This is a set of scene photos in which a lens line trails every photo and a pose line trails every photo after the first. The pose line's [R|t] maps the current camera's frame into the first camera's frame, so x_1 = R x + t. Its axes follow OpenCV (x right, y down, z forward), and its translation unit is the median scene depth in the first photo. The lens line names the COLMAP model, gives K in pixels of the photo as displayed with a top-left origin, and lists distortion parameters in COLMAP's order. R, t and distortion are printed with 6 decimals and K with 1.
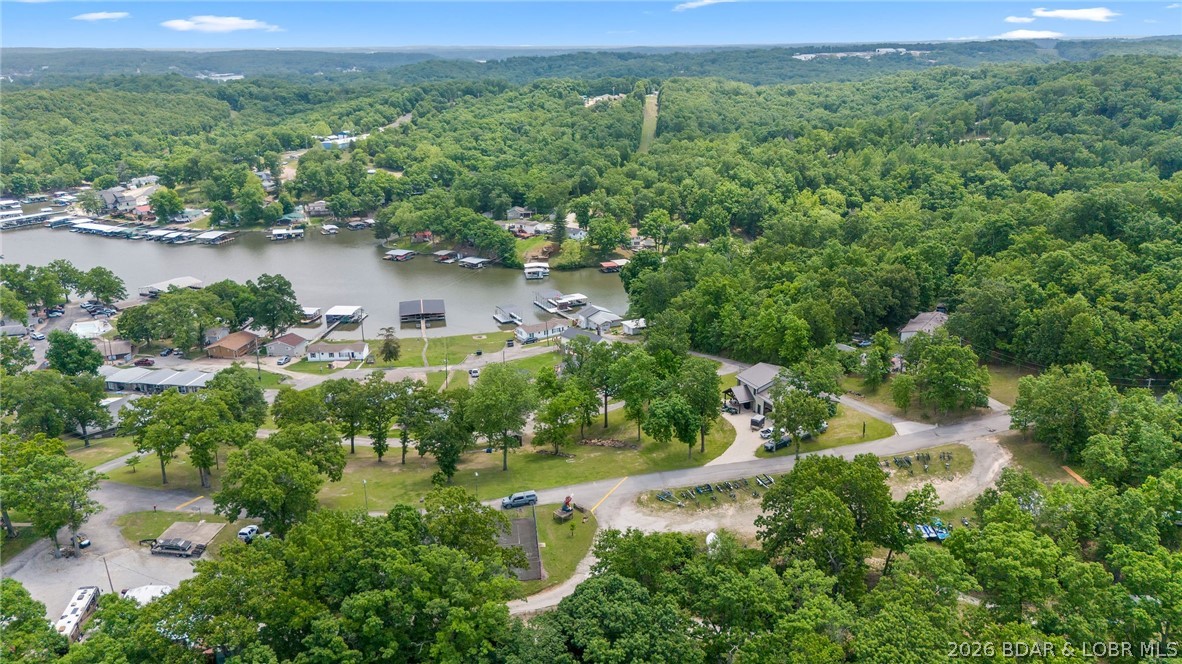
lens RADIAL K [[874.7, 0, 590.6], [0, 874.7, 332.0], [0, 0, 1]] dist [0.059917, -0.061829]
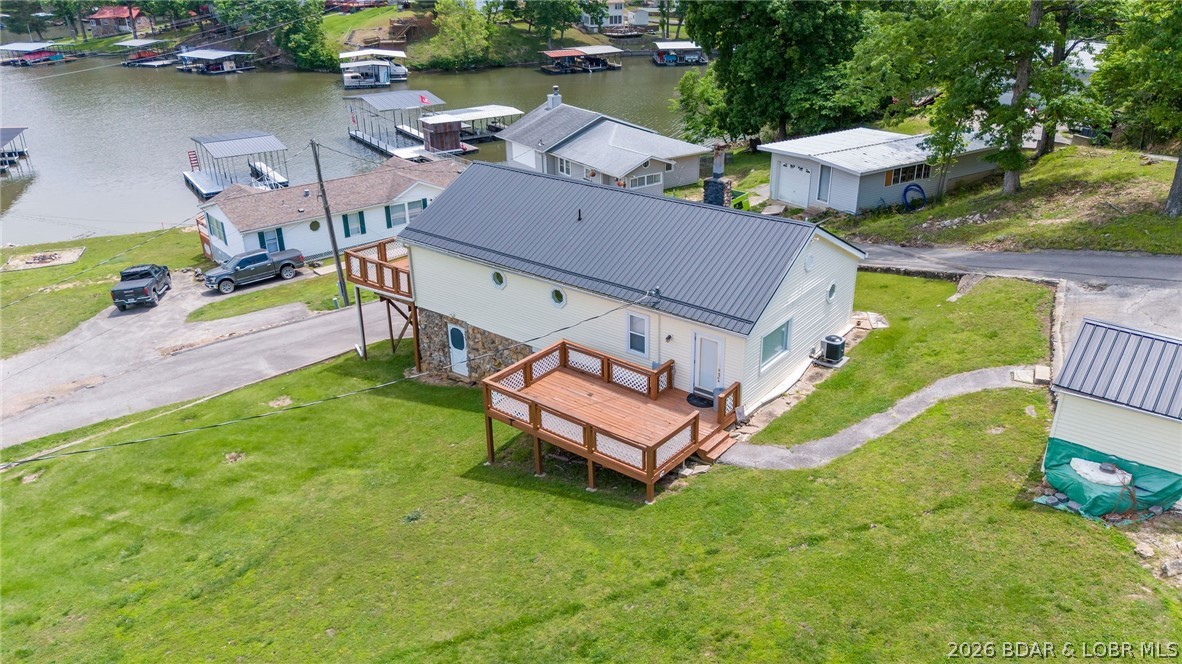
lens RADIAL K [[874.7, 0, 591.9], [0, 874.7, 327.7], [0, 0, 1]] dist [0.059917, -0.061829]
pose [[0.992991, -0.051293, 0.106479, -0.013936], [0.039533, 0.993172, 0.109757, 0.003128], [-0.111382, -0.104778, 0.988239, 0.584450]]
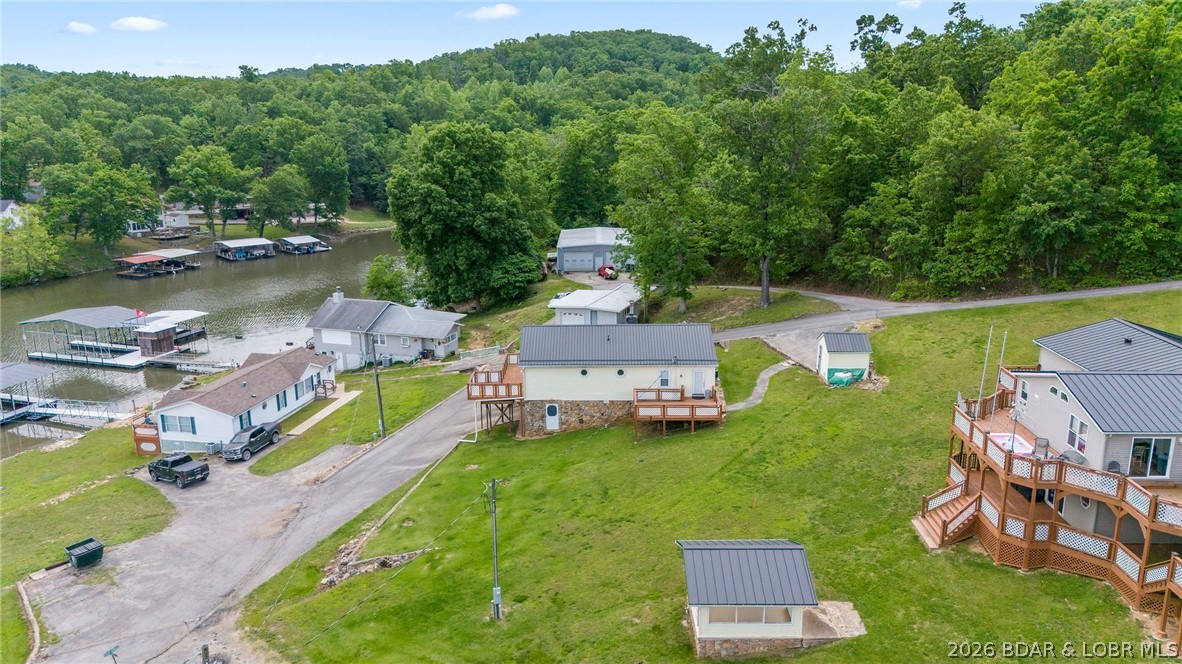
lens RADIAL K [[874.7, 0, 590.4], [0, 874.7, 333.3], [0, 0, 1]] dist [0.059917, -0.061829]
pose [[0.718367, -0.167808, 0.675121, -0.115454], [0.215291, 0.976455, 0.013626, -0.001844], [-0.661512, 0.135559, 0.737581, 0.542116]]
